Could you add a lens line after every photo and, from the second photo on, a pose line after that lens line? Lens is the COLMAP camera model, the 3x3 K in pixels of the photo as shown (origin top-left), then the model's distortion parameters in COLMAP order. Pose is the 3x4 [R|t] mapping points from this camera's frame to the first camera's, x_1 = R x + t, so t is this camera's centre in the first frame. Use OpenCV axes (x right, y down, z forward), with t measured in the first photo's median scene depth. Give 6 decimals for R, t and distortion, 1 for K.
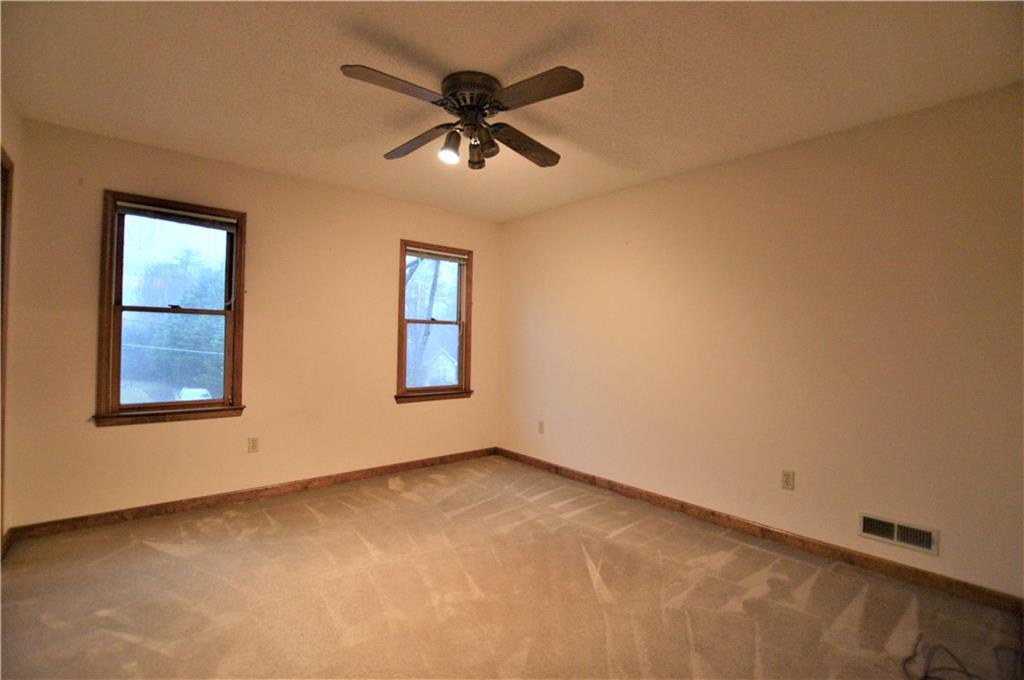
lens RADIAL K [[457.2, 0, 512.0], [0, 457.2, 335.3], [0, 0, 1]] dist [-0.039155, 0.004972]
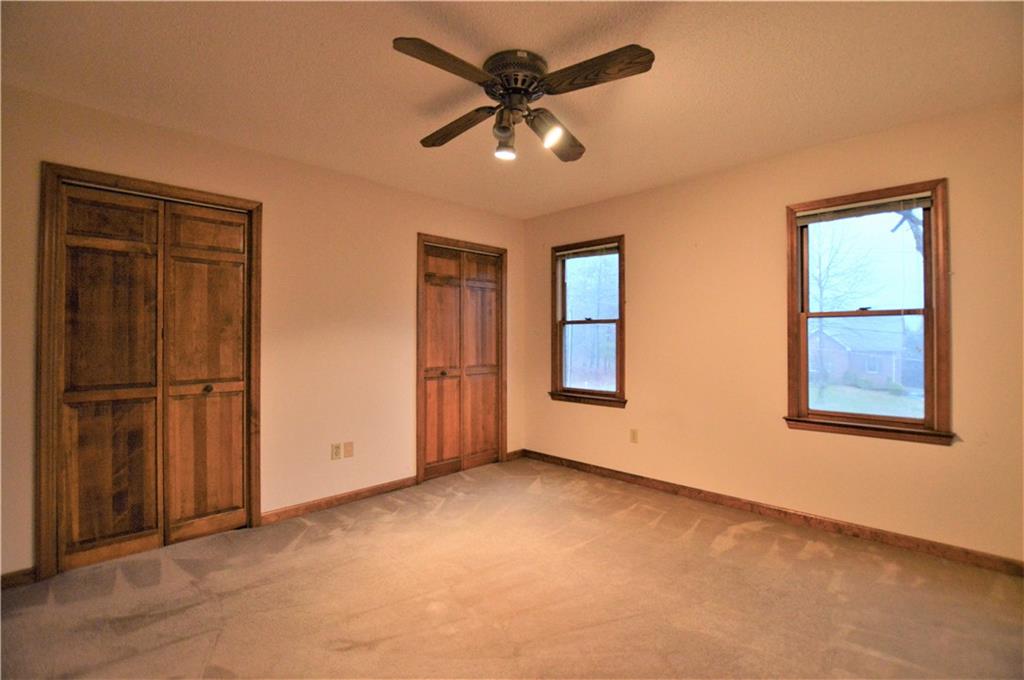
lens RADIAL K [[472.8, 0, 510.1], [0, 472.8, 333.5], [0, 0, 1]] dist [-0.016736, 0.000054]
pose [[0.064150, -0.022223, -0.997693, 0.607118], [0.018104, 0.999613, -0.021101, 0.004525], [0.997776, -0.016708, 0.064527, 0.625263]]
